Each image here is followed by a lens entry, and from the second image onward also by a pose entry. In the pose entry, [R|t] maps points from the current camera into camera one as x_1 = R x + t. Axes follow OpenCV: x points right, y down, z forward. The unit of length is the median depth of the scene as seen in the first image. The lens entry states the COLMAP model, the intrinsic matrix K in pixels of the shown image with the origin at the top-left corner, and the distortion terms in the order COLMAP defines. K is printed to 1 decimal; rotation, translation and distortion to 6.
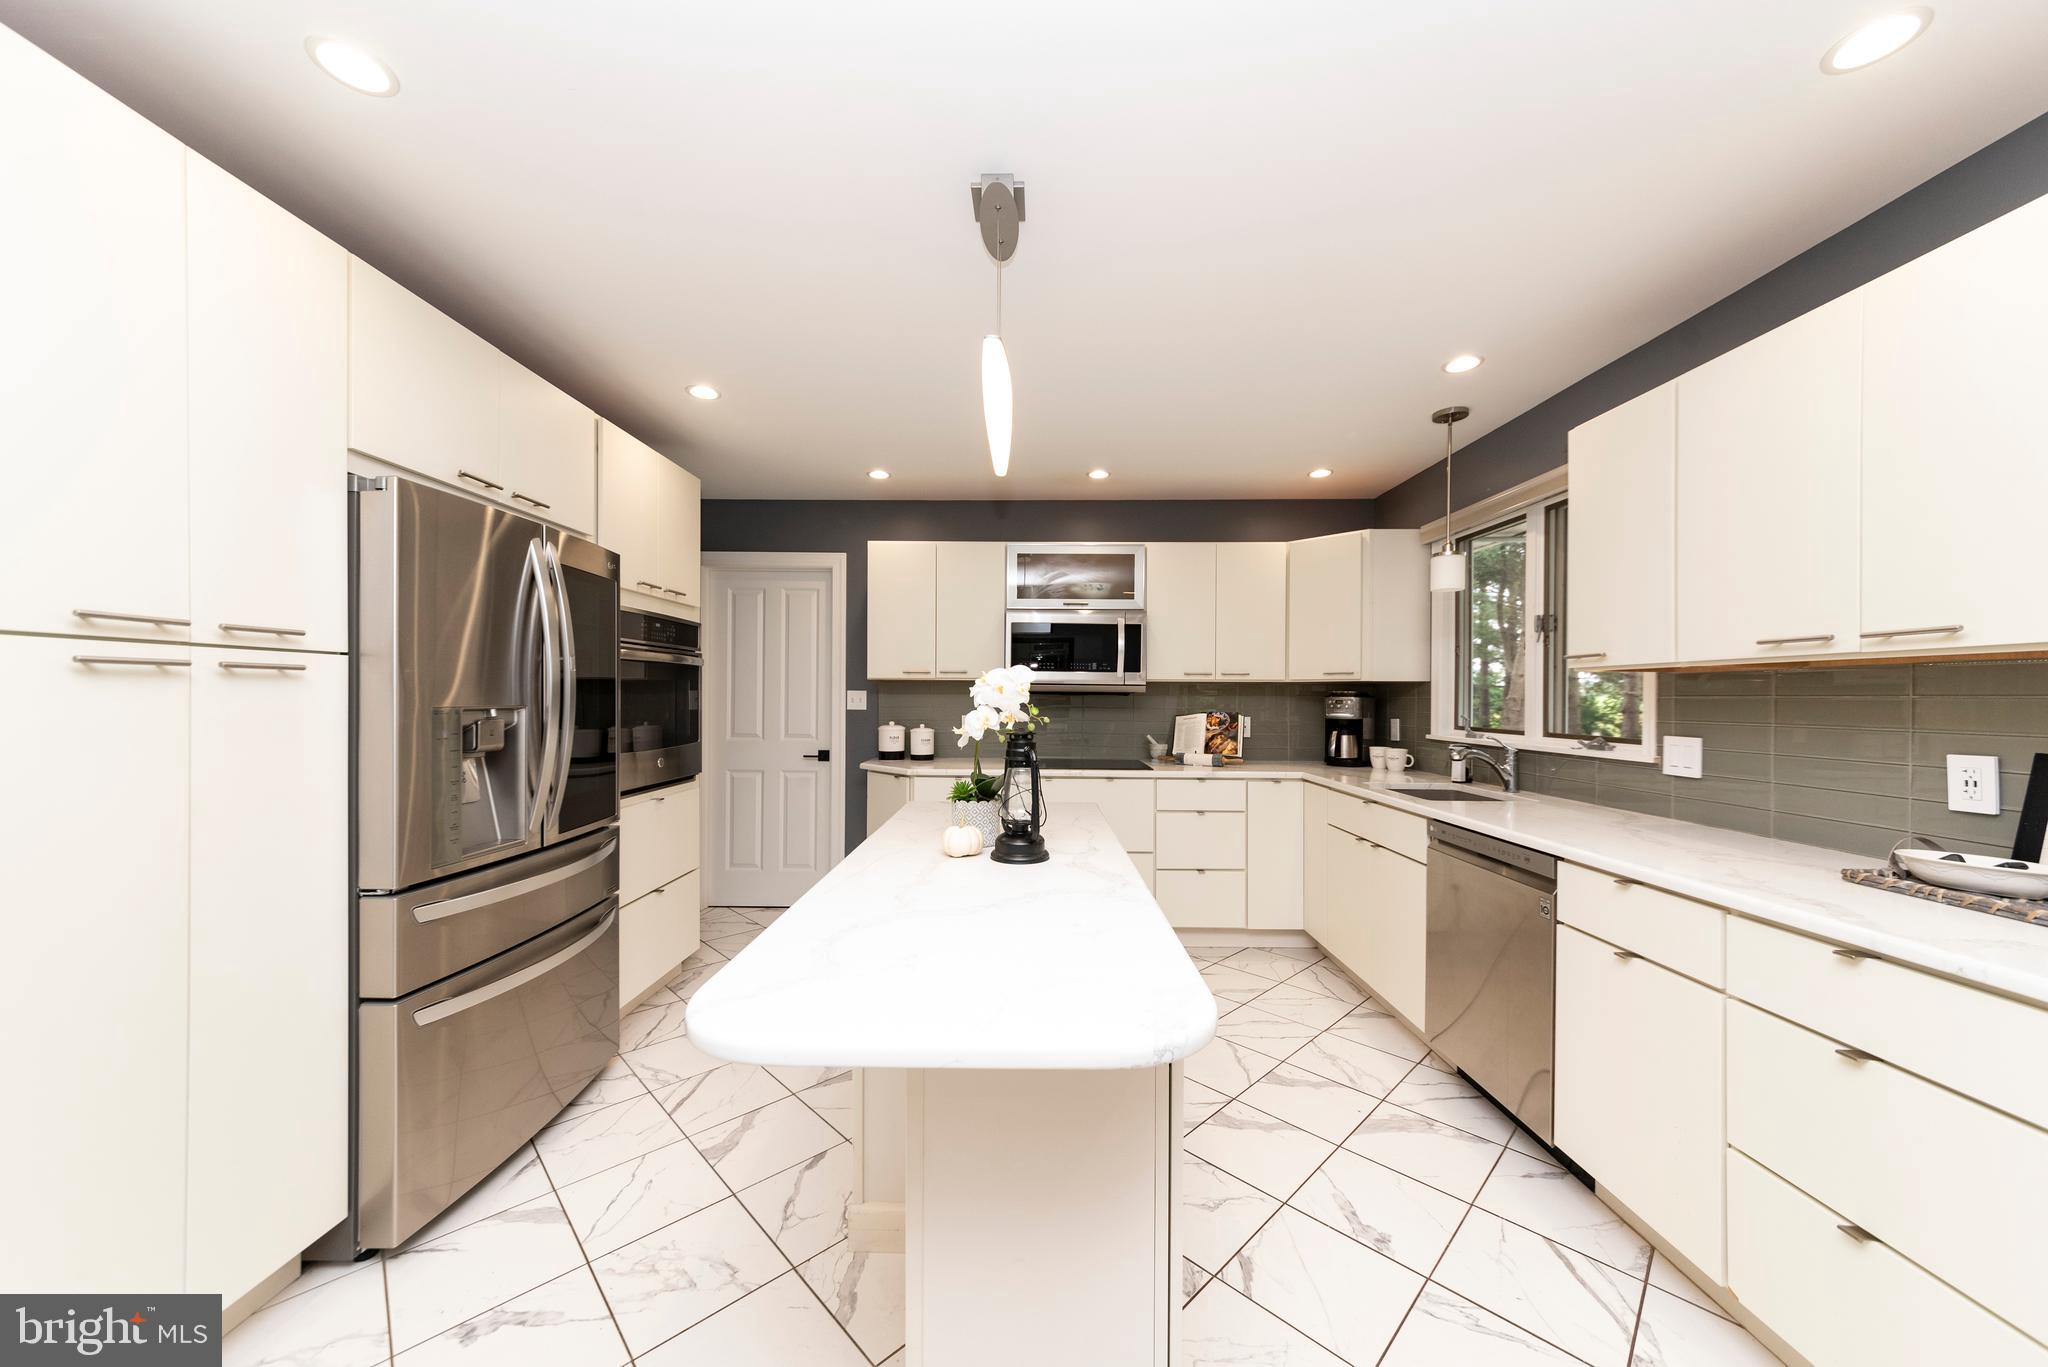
lens RADIAL K [[729.3, 0, 1013.2], [0, 729.3, 694.1], [0, 0, 1]] dist [-0.005579, 0.002835]
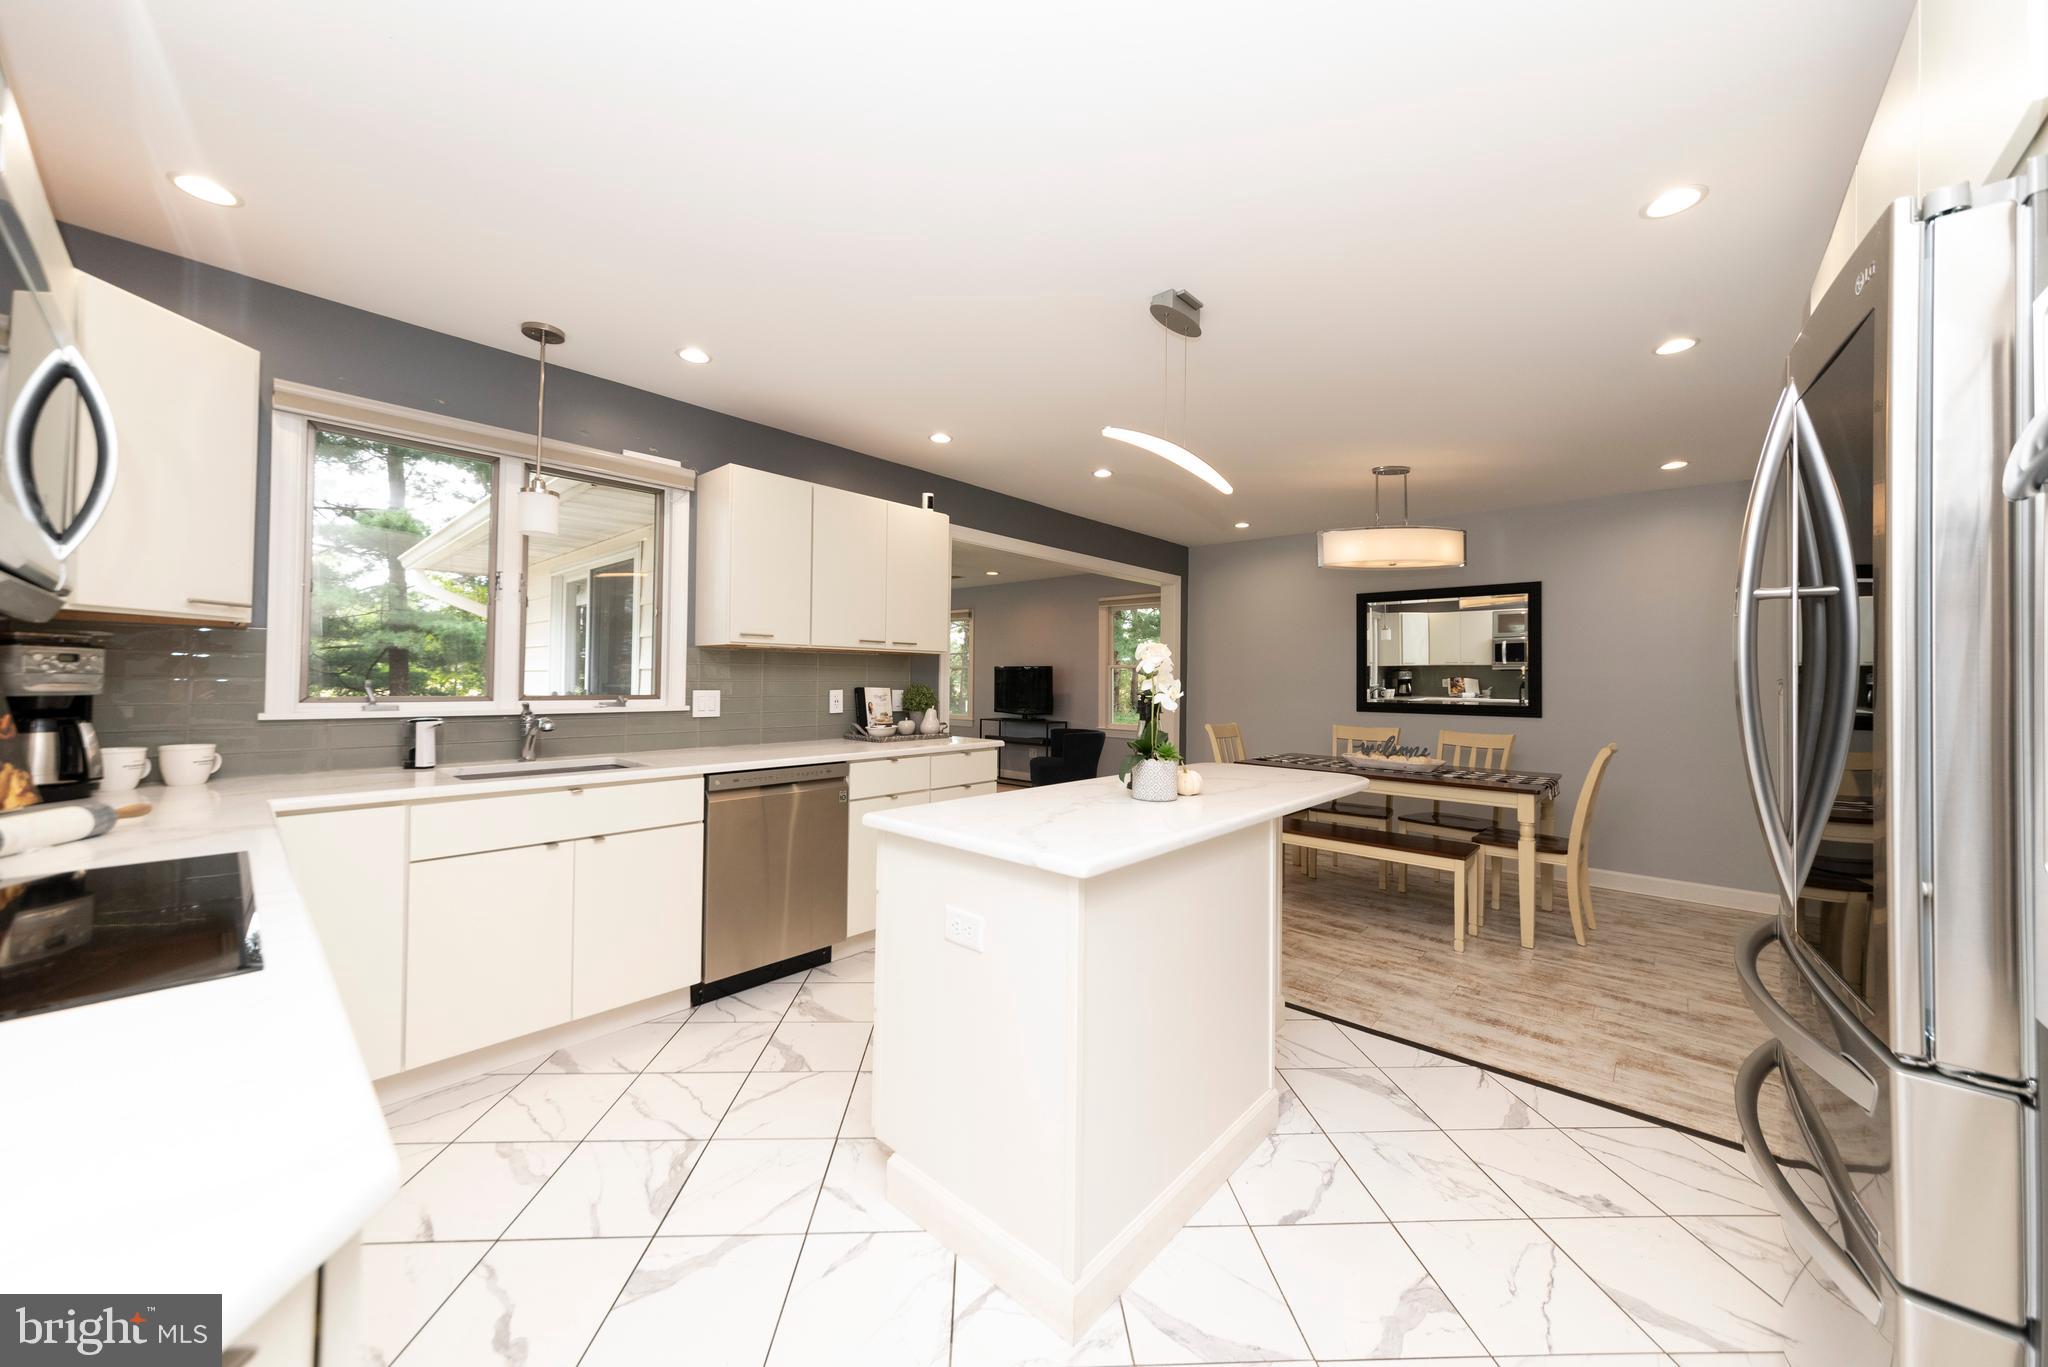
lens RADIAL K [[729.3, 0, 1020.8], [0, 729.3, 668.7], [0, 0, 1]] dist [-0.005579, 0.002835]
pose [[-0.755568, -0.006103, 0.655041, -0.400390], [-0.016796, 0.999808, -0.010058, 0.014670], [-0.654855, -0.018602, -0.755526, 1.279603]]
